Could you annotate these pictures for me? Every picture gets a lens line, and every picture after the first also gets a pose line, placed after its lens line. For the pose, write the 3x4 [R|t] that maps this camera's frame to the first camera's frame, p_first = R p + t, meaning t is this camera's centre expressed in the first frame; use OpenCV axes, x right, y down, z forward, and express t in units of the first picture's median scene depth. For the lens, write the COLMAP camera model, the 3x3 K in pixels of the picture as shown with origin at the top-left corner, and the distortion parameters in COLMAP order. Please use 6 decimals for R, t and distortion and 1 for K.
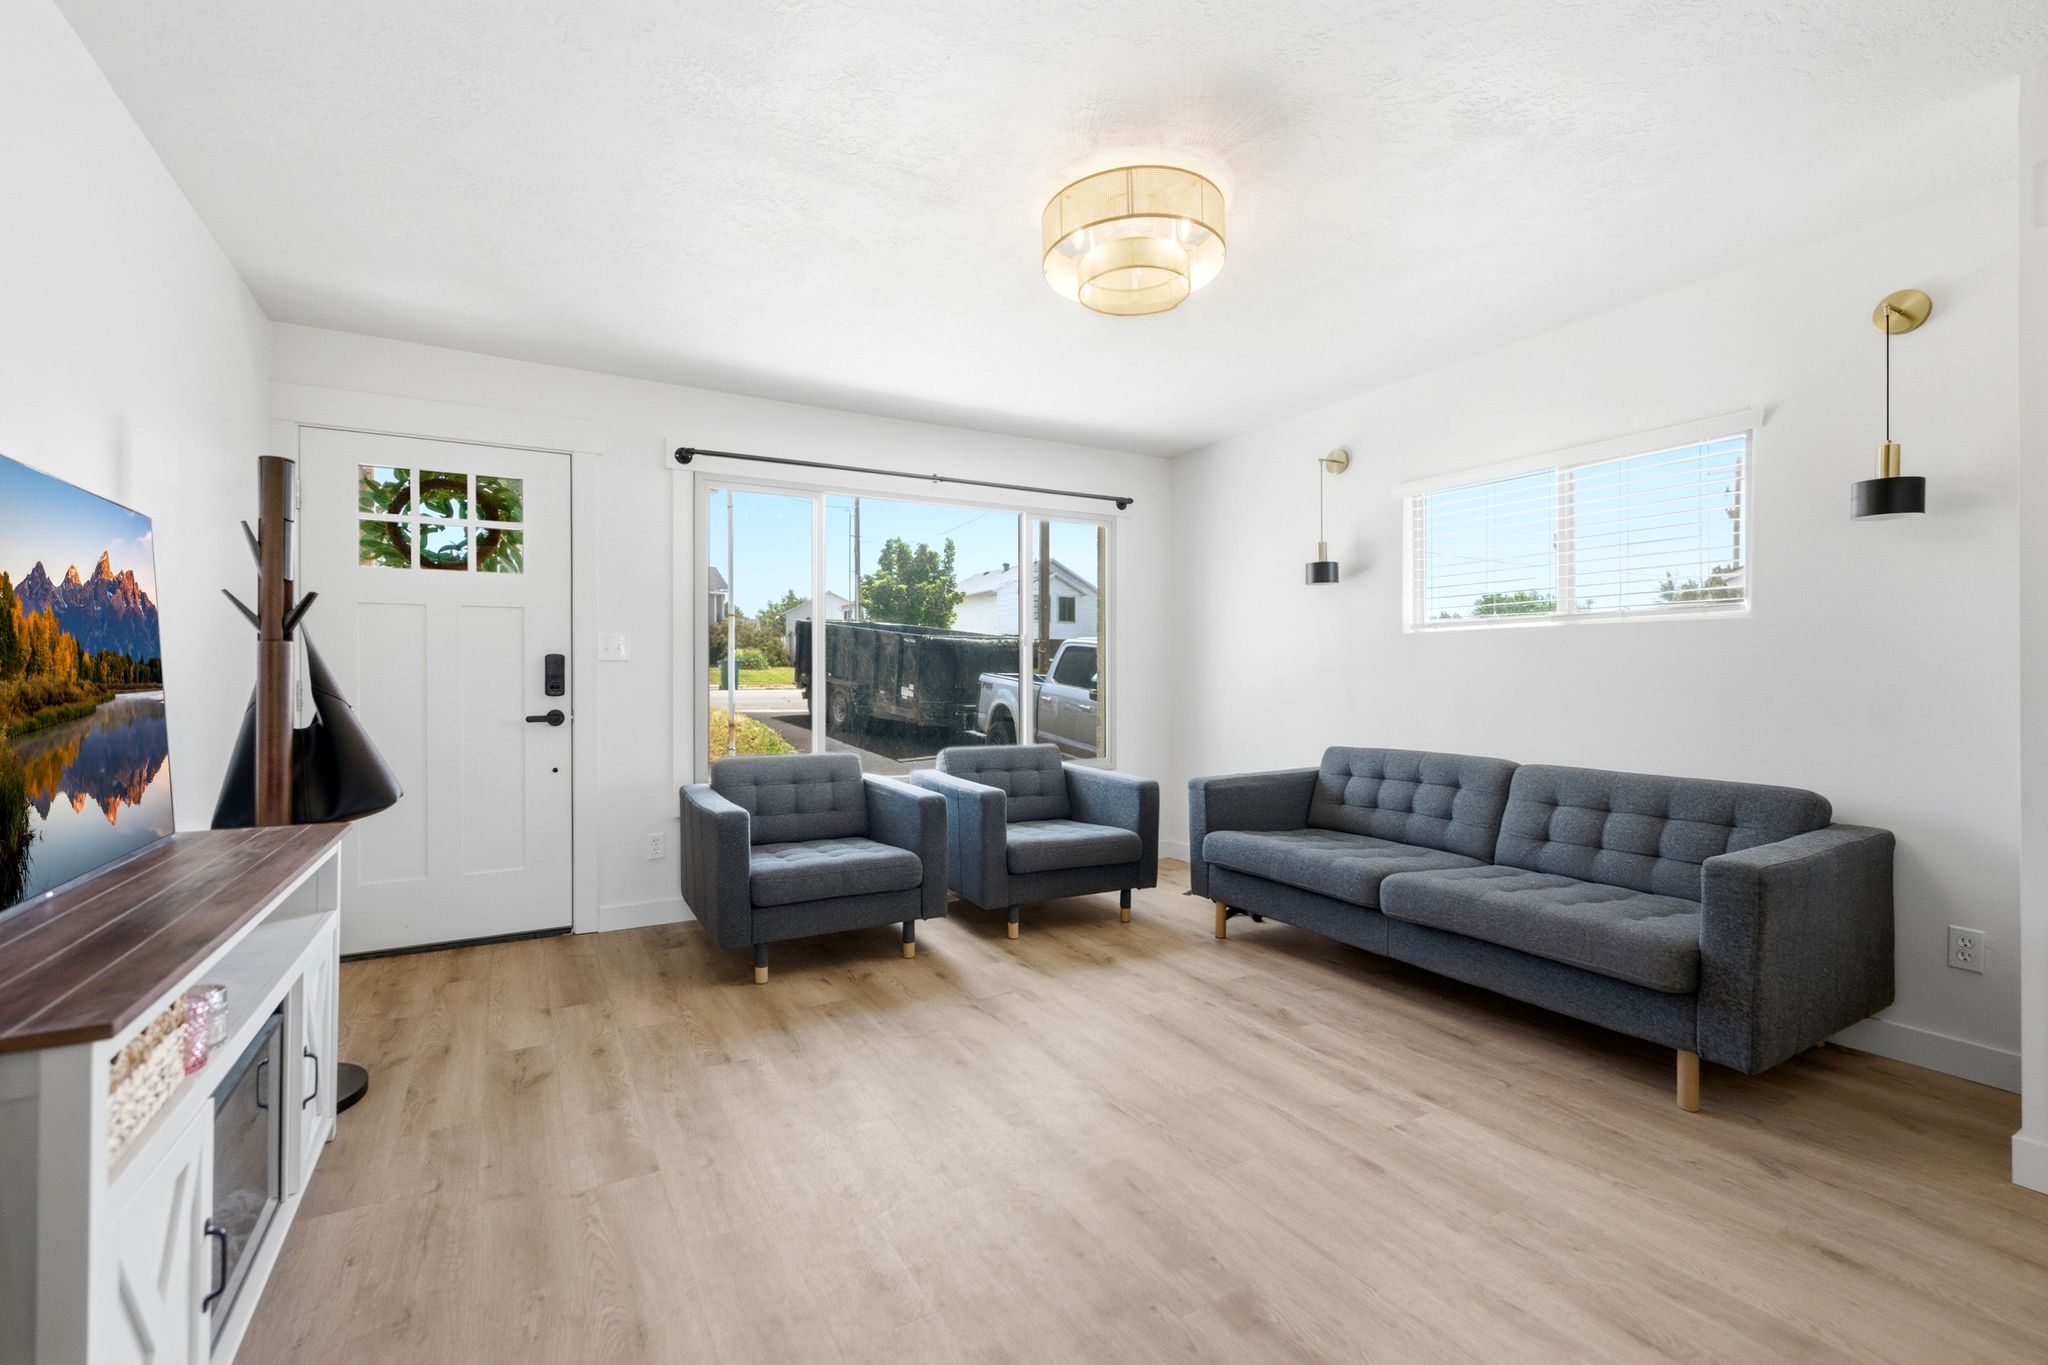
lens RADIAL K [[890.4, 0, 1024.0], [0, 890.4, 682.5], [0, 0, 1]] dist [0.000543, 0.000120]
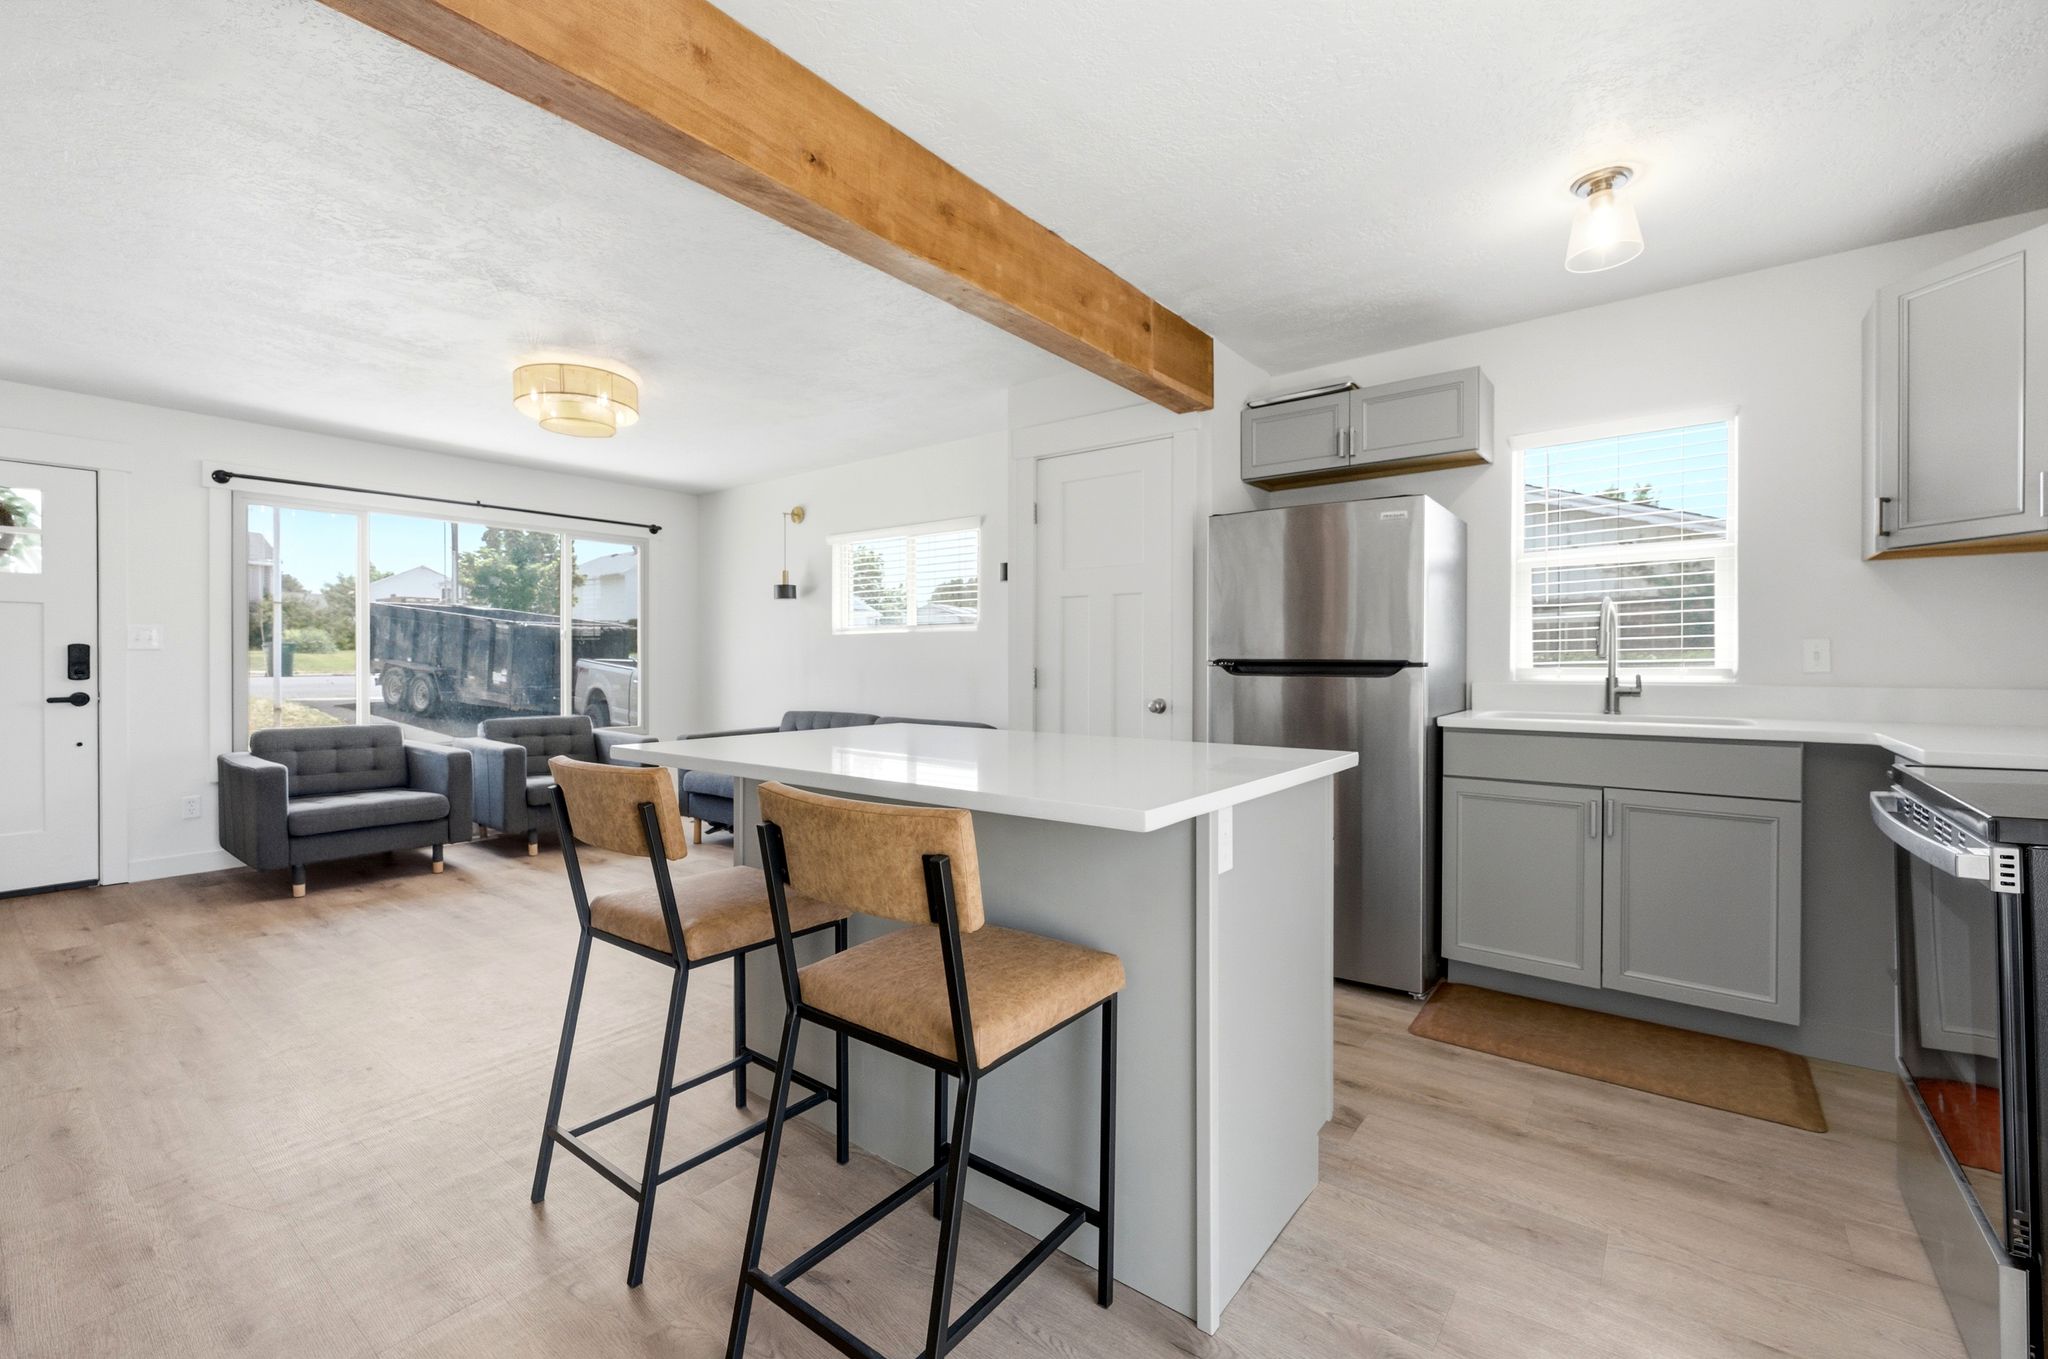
lens RADIAL K [[851.7, 0, 1027.8], [0, 851.7, 667.0], [0, 0, 1]] dist [0.002711, -0.004064]
pose [[0.921191, -0.001356, 0.389109, 0.178322], [0.001519, 0.999999, -0.000111, 0.000403], [-0.389109, 0.000693, 0.921192, -0.494588]]
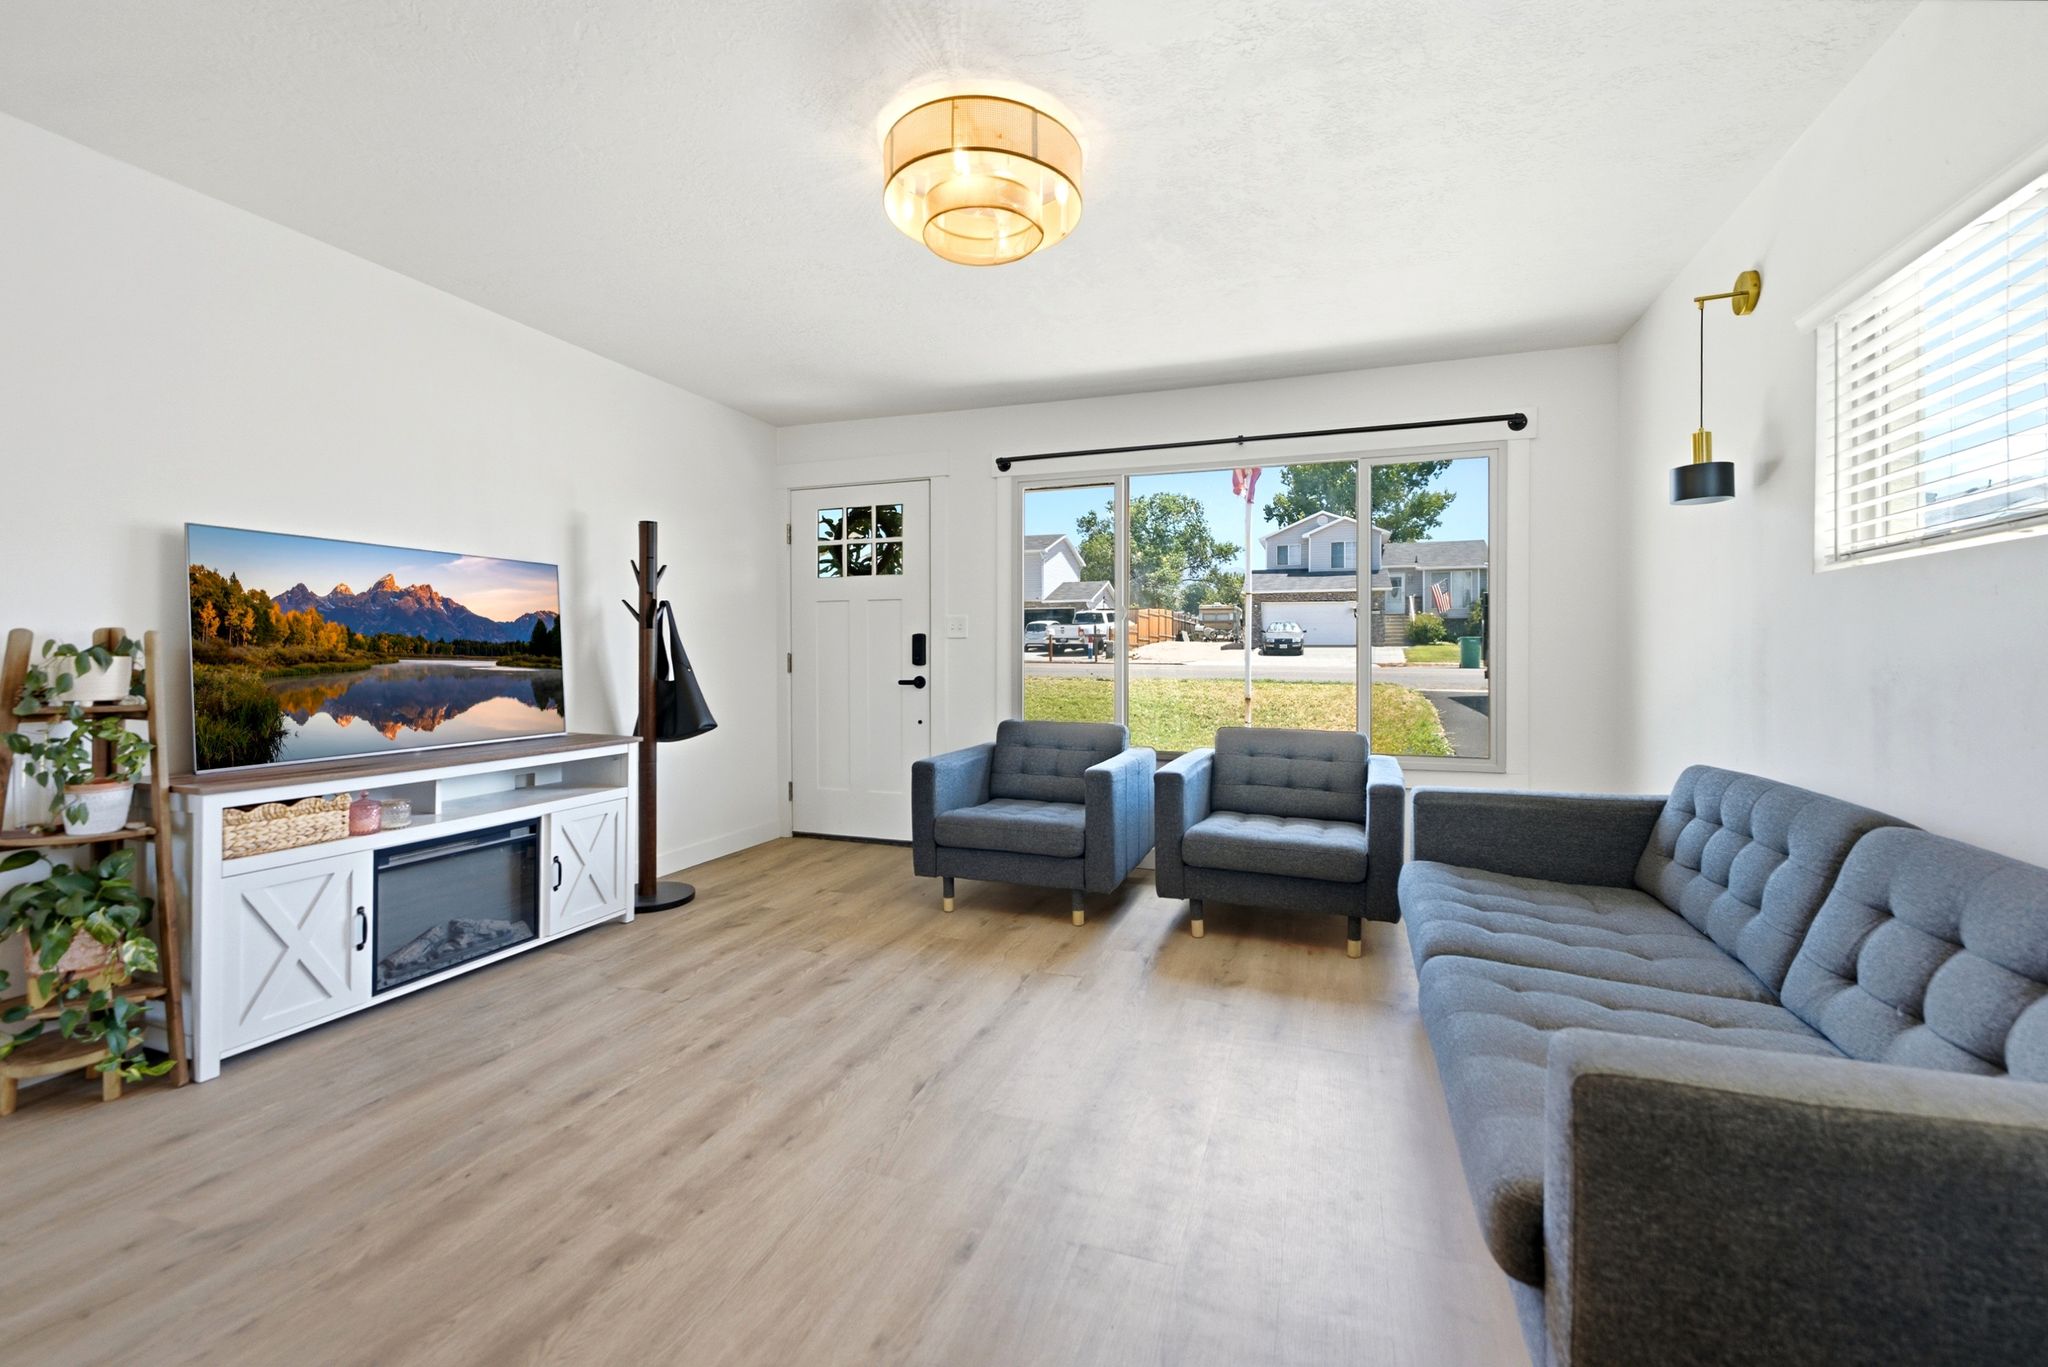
lens RADIAL K [[860.3, 0, 1017.9], [0, 860.3, 668.5], [0, 0, 1]] dist [-0.009738, 0.000039]
pose [[0.652233, 0.015833, -0.757853, 0.536735], [-0.008077, 0.999870, 0.013938, 0.000680], [0.757976, -0.002970, 0.652276, 0.285766]]
